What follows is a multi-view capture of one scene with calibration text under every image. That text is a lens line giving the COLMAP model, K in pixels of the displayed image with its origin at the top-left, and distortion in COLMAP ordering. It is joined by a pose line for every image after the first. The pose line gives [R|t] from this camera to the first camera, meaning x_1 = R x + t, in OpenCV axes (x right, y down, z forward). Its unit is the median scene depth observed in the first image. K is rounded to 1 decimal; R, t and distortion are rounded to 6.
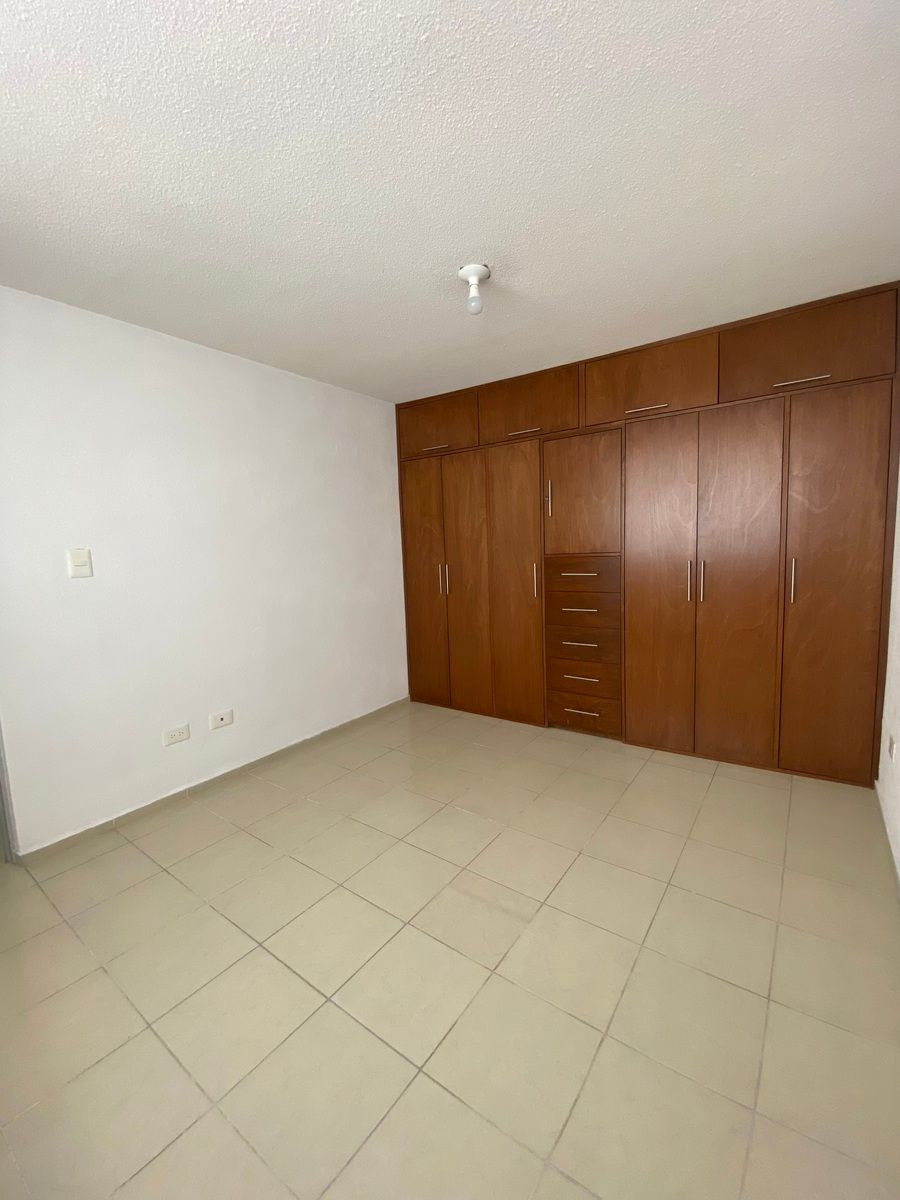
lens RADIAL K [[484.6, 0, 450.0], [0, 484.6, 600.0], [0, 0, 1]] dist [0.028516, -0.020729]
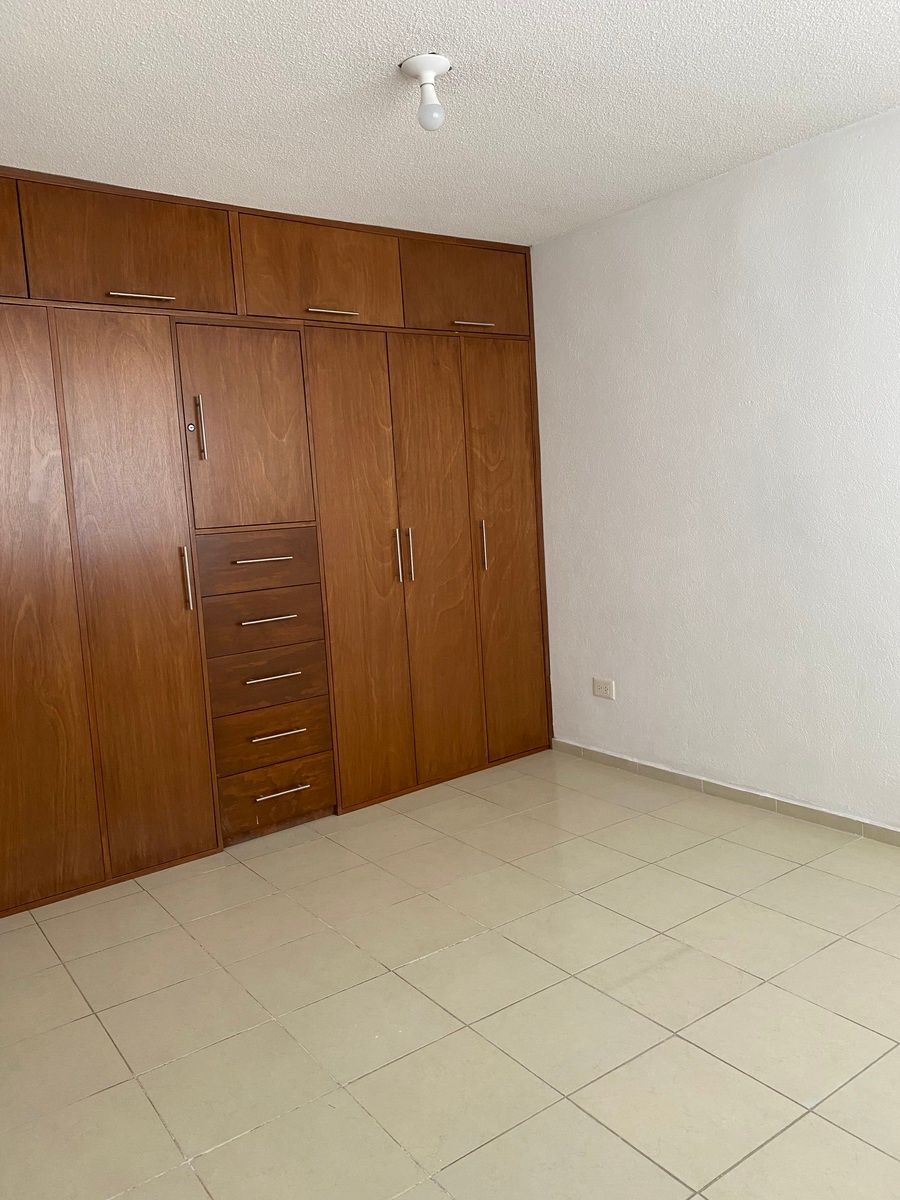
lens RADIAL K [[927.9, 0, 451.9], [0, 927.9, 586.6], [0, 0, 1]] dist [0.114380, 0.000961]
pose [[0.309825, -0.074979, 0.947833, -0.823480], [0.154283, 0.987638, 0.027696, -0.018425], [-0.938192, 0.137654, 0.317563, 0.466701]]
